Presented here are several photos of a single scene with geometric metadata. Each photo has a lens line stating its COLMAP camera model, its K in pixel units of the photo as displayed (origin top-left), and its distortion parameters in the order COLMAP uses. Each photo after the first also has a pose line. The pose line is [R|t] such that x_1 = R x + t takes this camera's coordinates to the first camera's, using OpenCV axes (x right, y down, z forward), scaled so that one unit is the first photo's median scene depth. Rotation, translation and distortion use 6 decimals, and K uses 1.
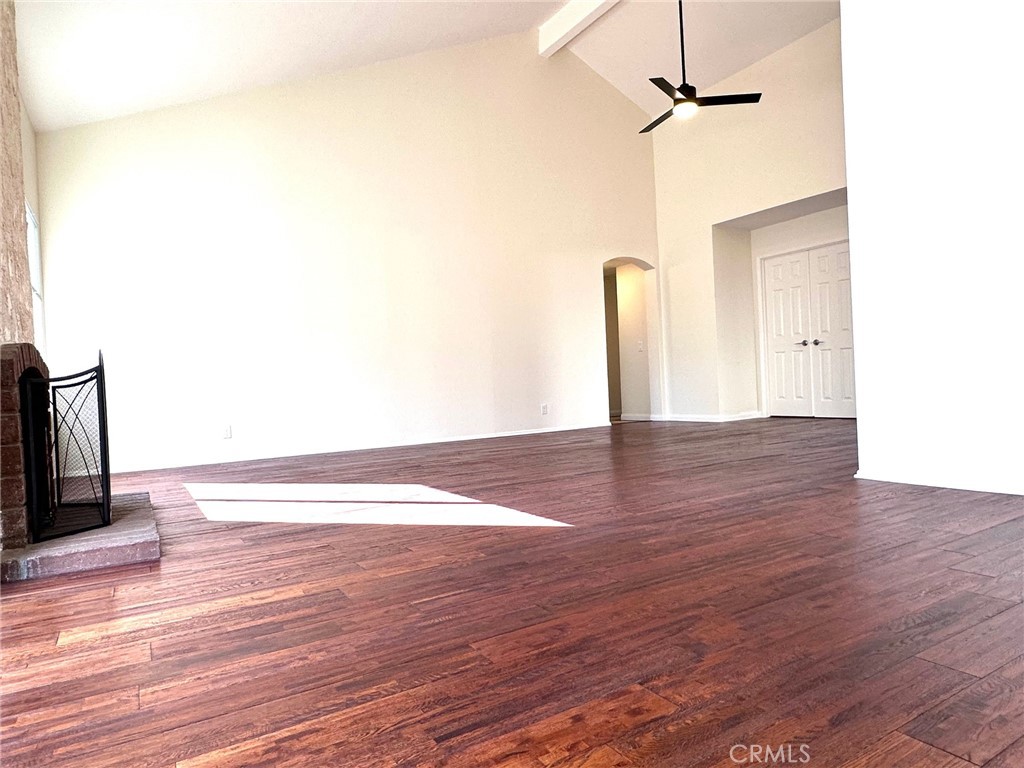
lens RADIAL K [[700.1, 0, 512.0], [0, 700.1, 384.0], [0, 0, 1]] dist [0.001682, -0.000582]
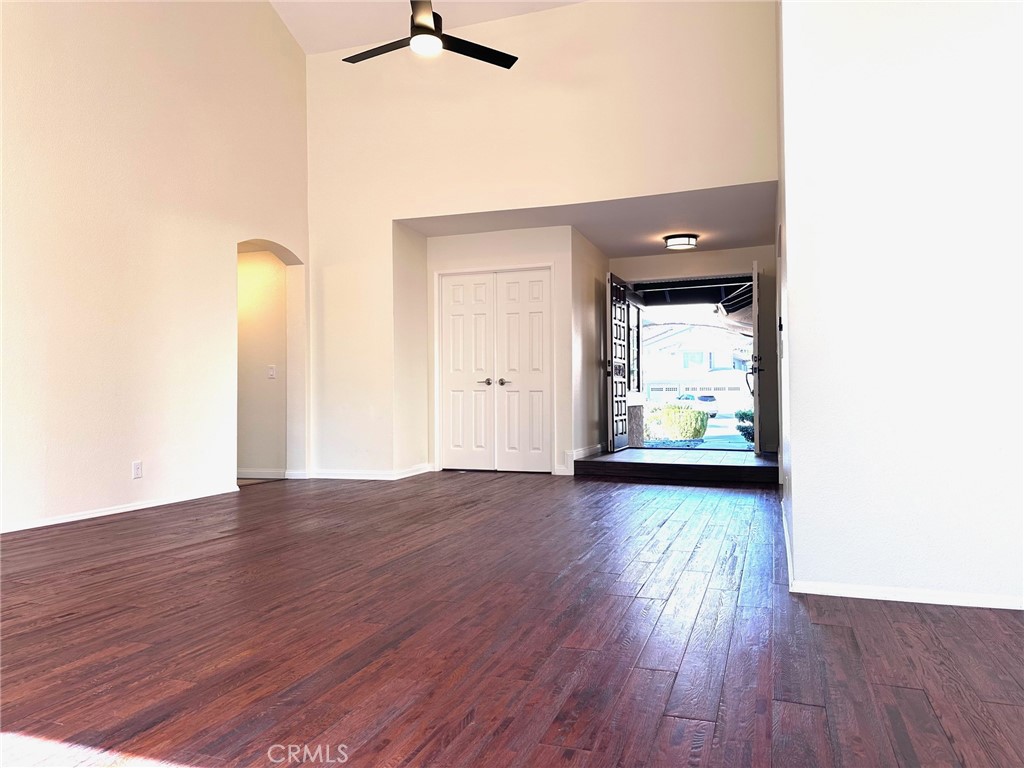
lens RADIAL K [[700.1, 0, 512.0], [0, 700.1, 384.0], [0, 0, 1]] dist [0.001682, -0.000582]
pose [[0.747359, 0.050211, 0.662520, -0.112547], [-0.028857, 0.998652, -0.043134, -0.020112], [-0.663793, 0.013119, 0.747801, 0.347495]]
